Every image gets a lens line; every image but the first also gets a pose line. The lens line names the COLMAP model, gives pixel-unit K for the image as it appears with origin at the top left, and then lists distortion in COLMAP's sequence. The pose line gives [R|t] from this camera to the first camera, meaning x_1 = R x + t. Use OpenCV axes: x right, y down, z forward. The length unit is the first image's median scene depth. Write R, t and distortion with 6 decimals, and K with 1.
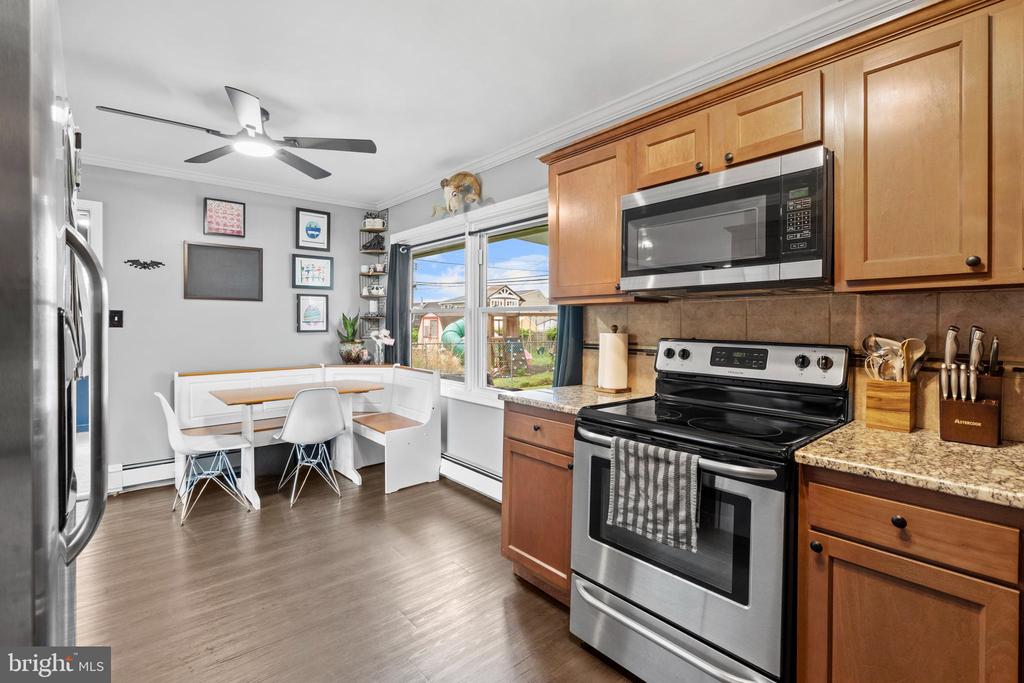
lens RADIAL K [[470.7, 0, 510.9], [0, 470.7, 328.1], [0, 0, 1]] dist [-0.007920, 0.001105]
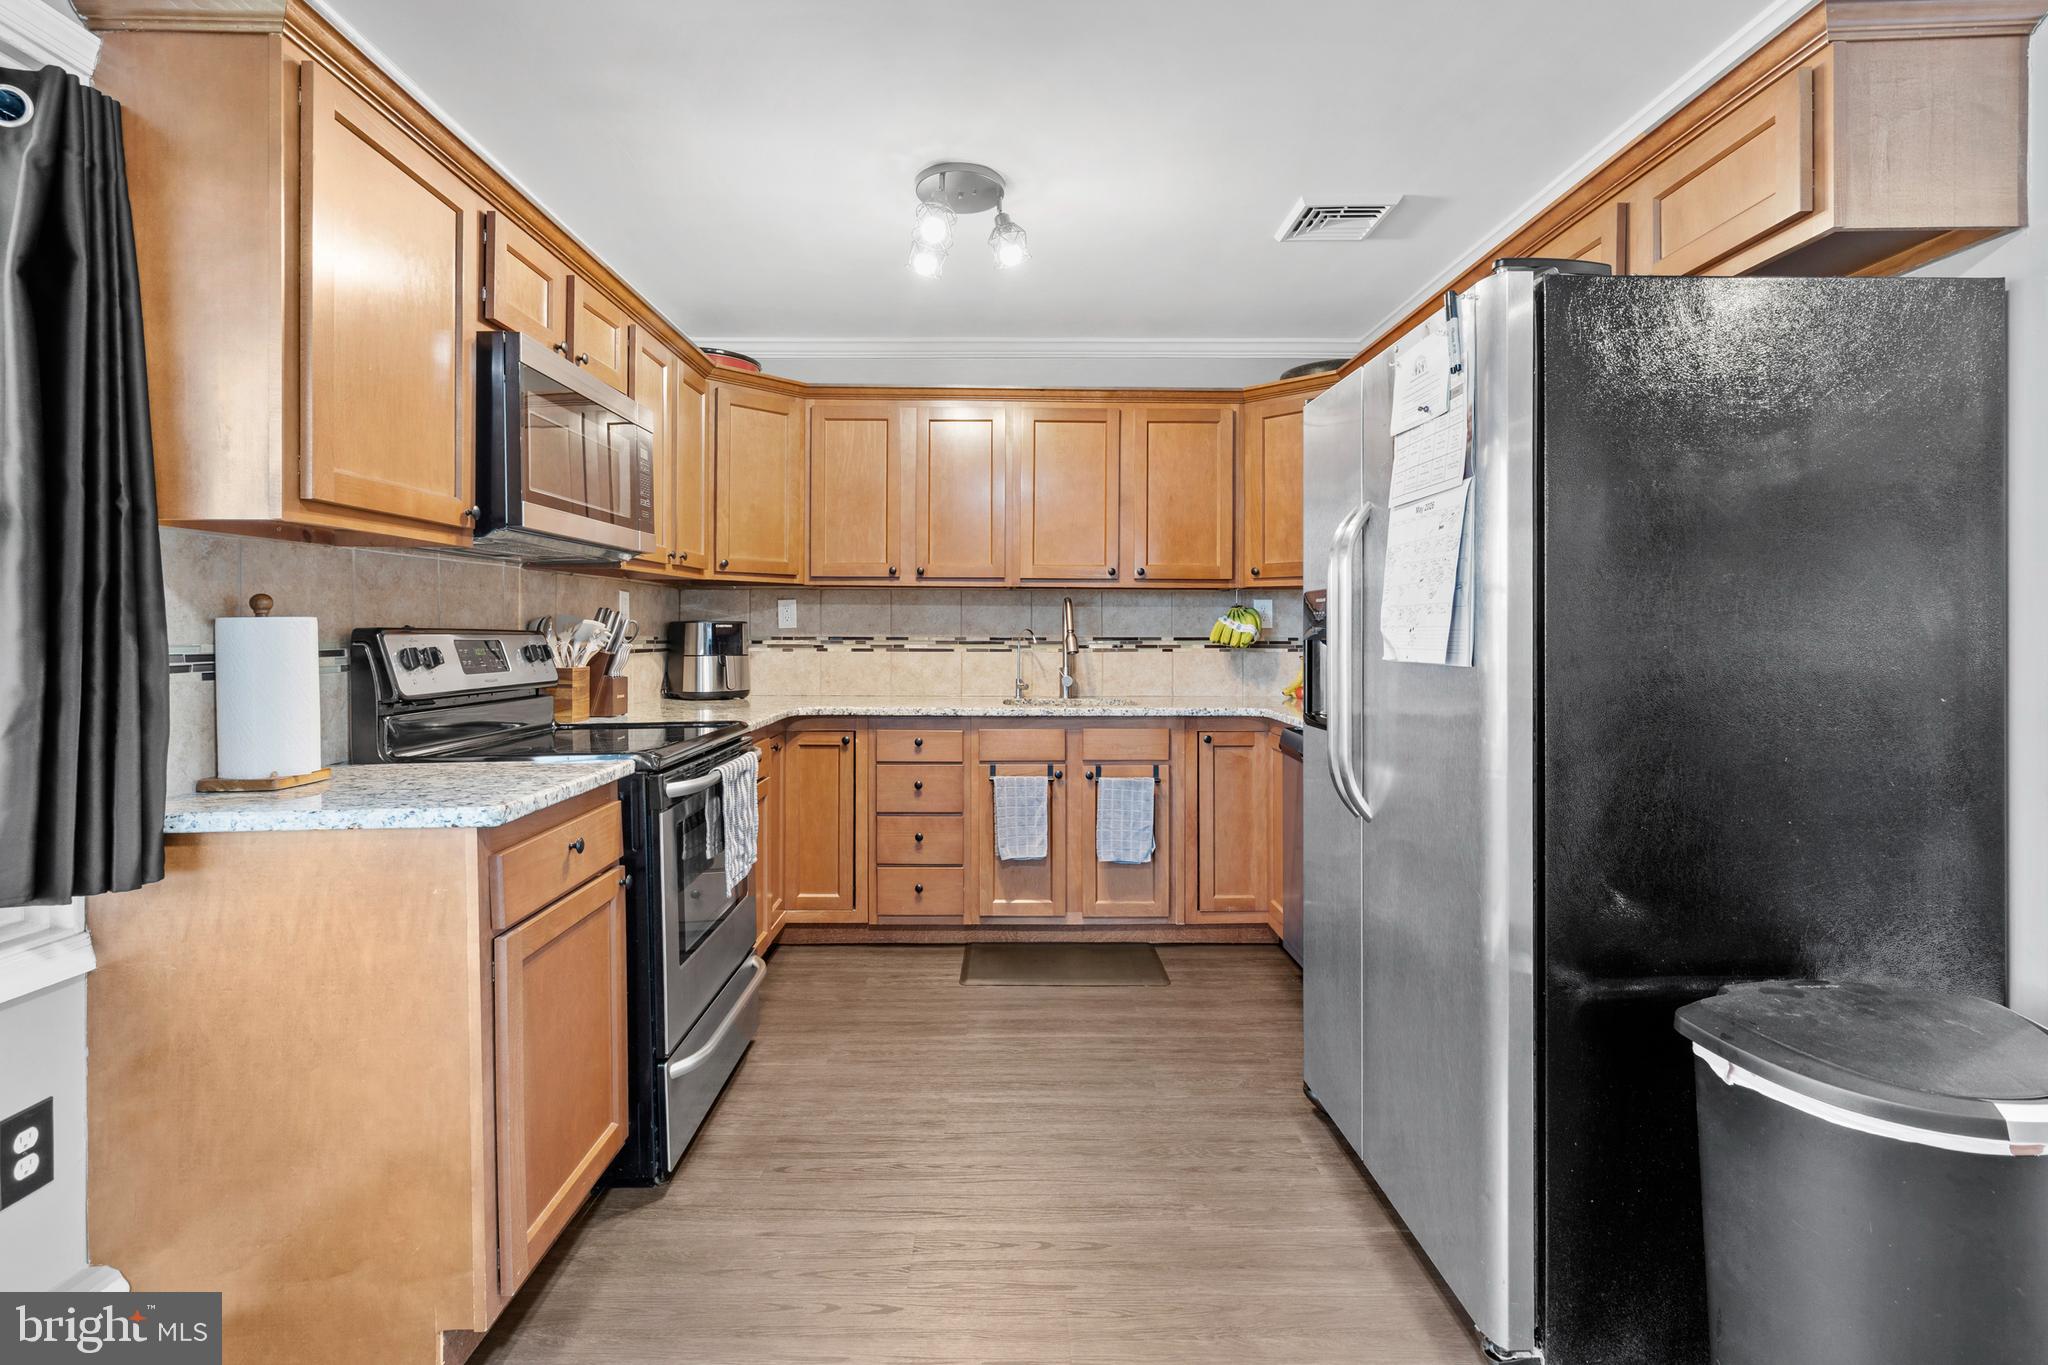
lens RADIAL K [[949.0, 0, 1010.3], [0, 949.0, 629.1], [0, 0, 1]] dist [-0.003063, 0.000162]
pose [[-0.764553, -0.005727, 0.644535, -0.386977], [0.001272, 0.999945, 0.010395, 0.007404], [-0.644559, 0.008767, -0.764504, 0.706259]]
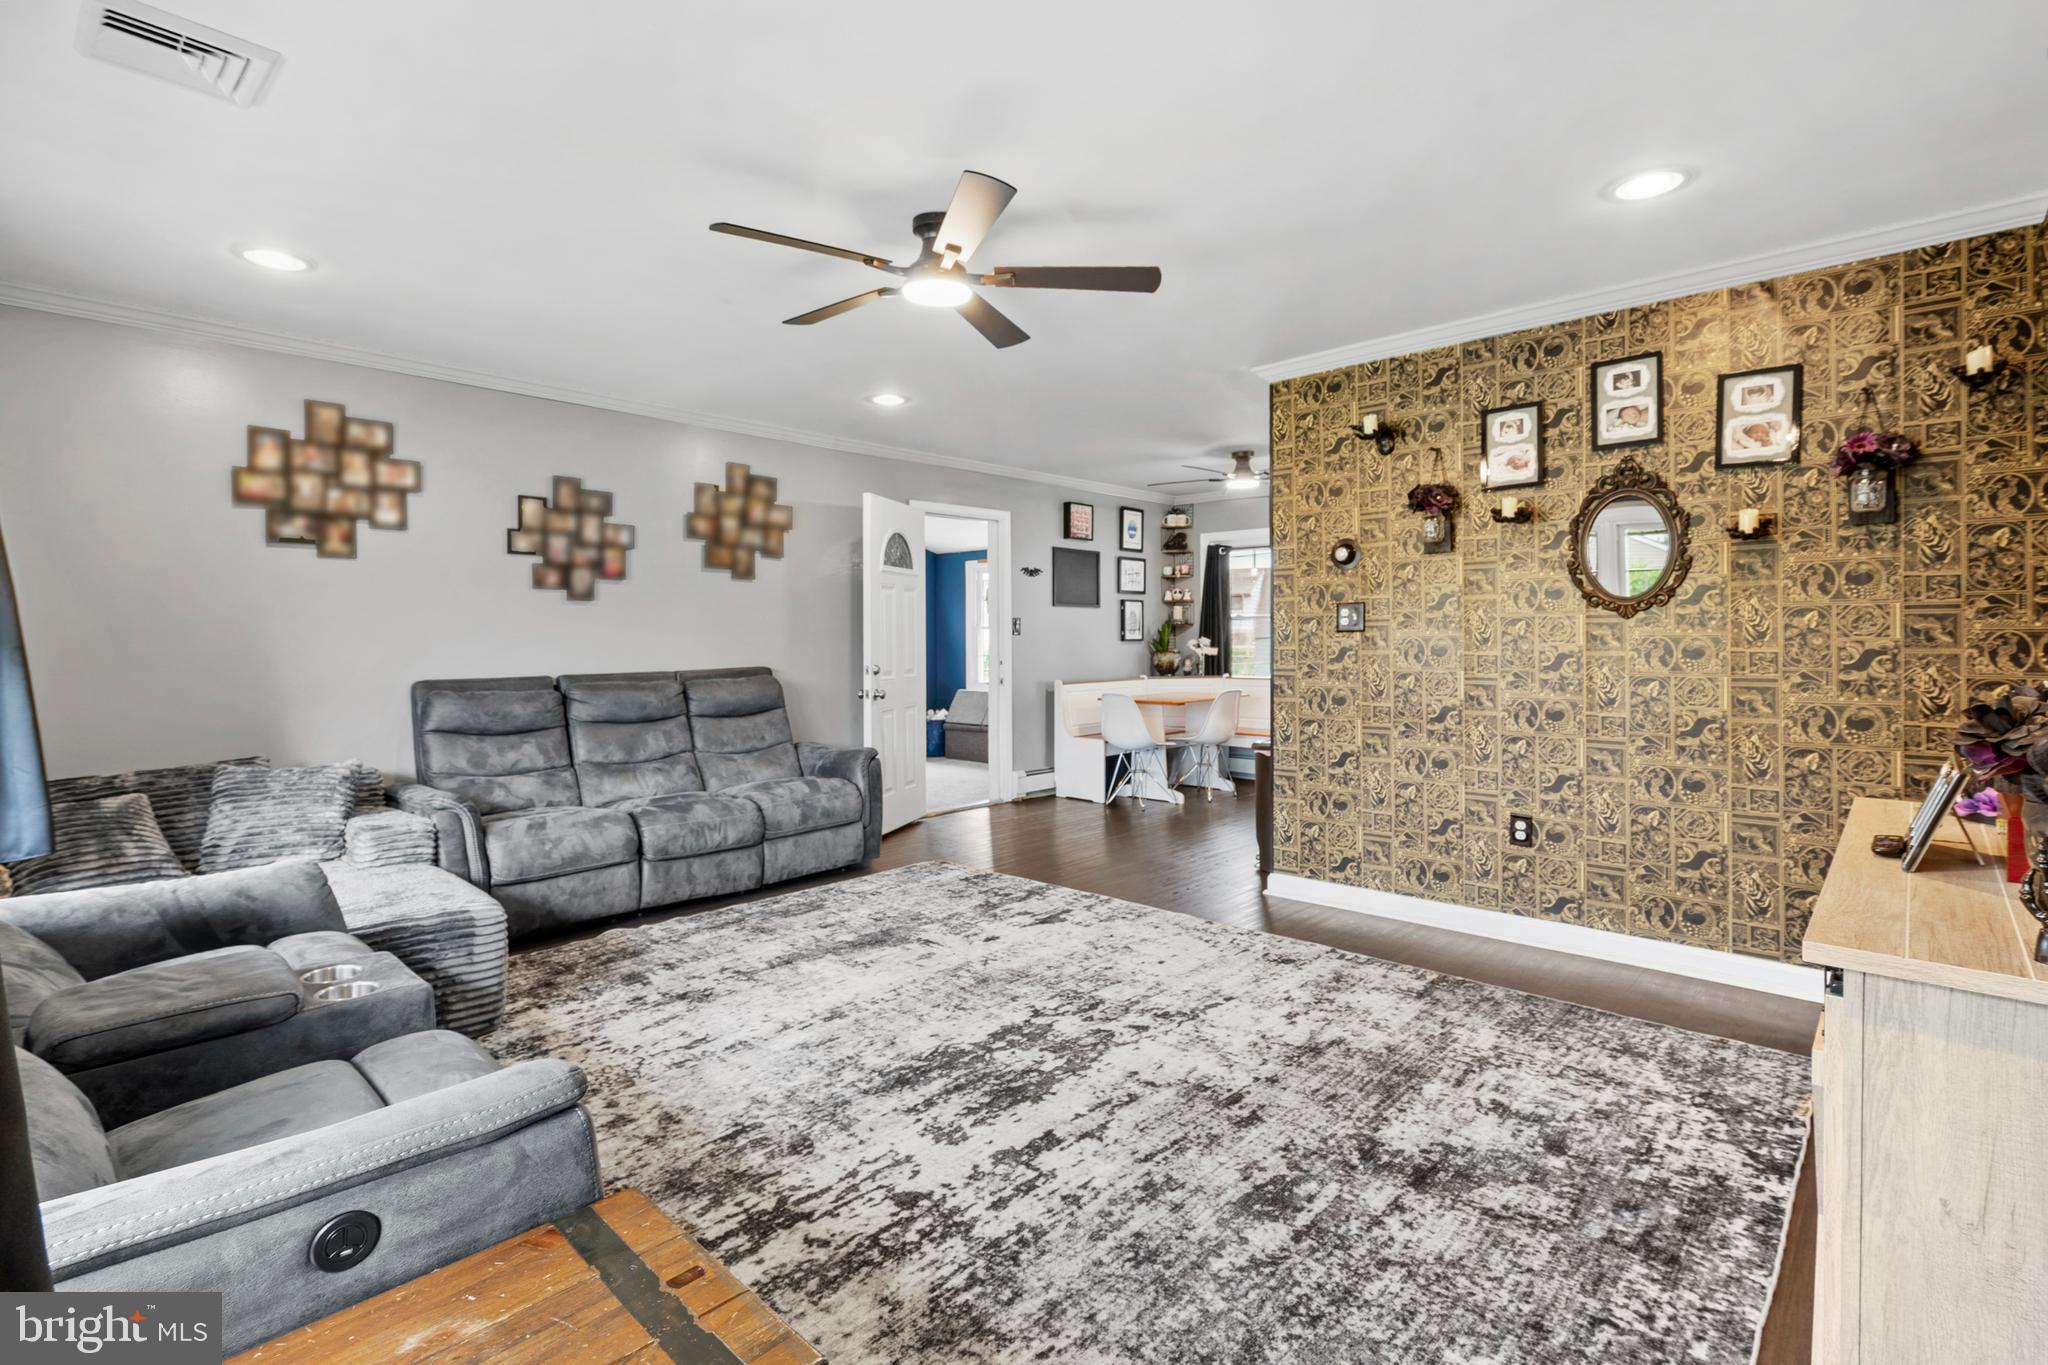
lens RADIAL K [[965.4, 0, 1034.0], [0, 965.4, 653.8], [0, 0, 1]] dist [-0.006660, 0.000102]
pose [[0.992950, -0.006211, 0.118374, -0.877749], [0.005375, 0.999958, 0.007375, 0.019864], [-0.118415, -0.006687, 0.992942, -0.895056]]
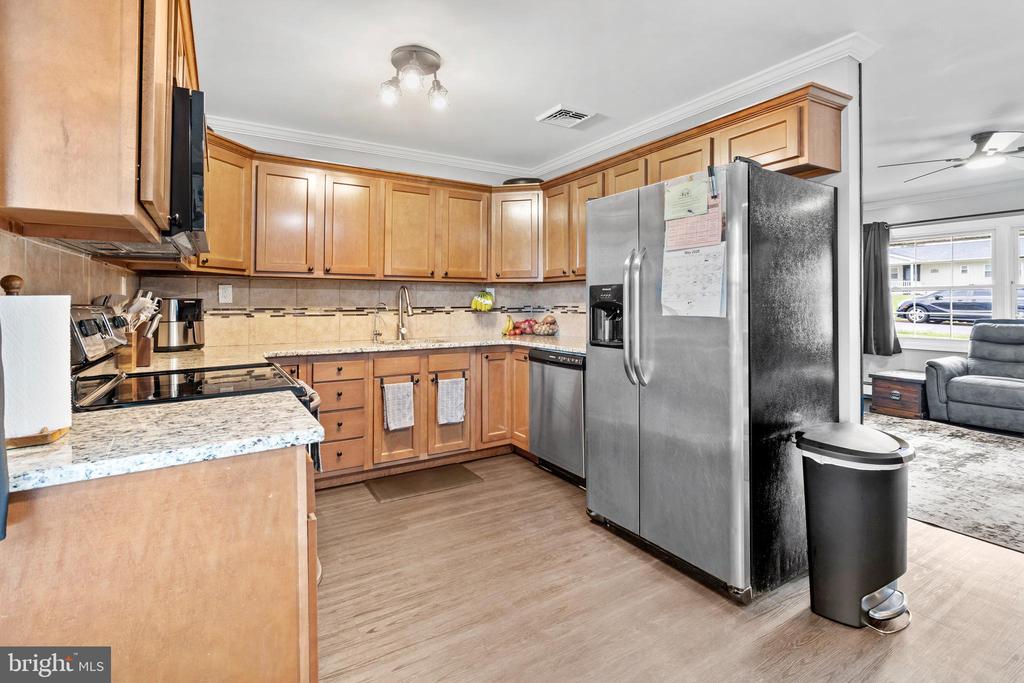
lens RADIAL K [[480.3, 0, 510.2], [0, 480.3, 297.6], [0, 0, 1]] dist [-0.002113, 0.000437]
pose [[-0.987243, -0.001202, 0.159217, -0.153693], [-0.001088, 0.999999, 0.000800, 0.006676], [-0.159218, 0.000617, -0.987243, 0.799783]]
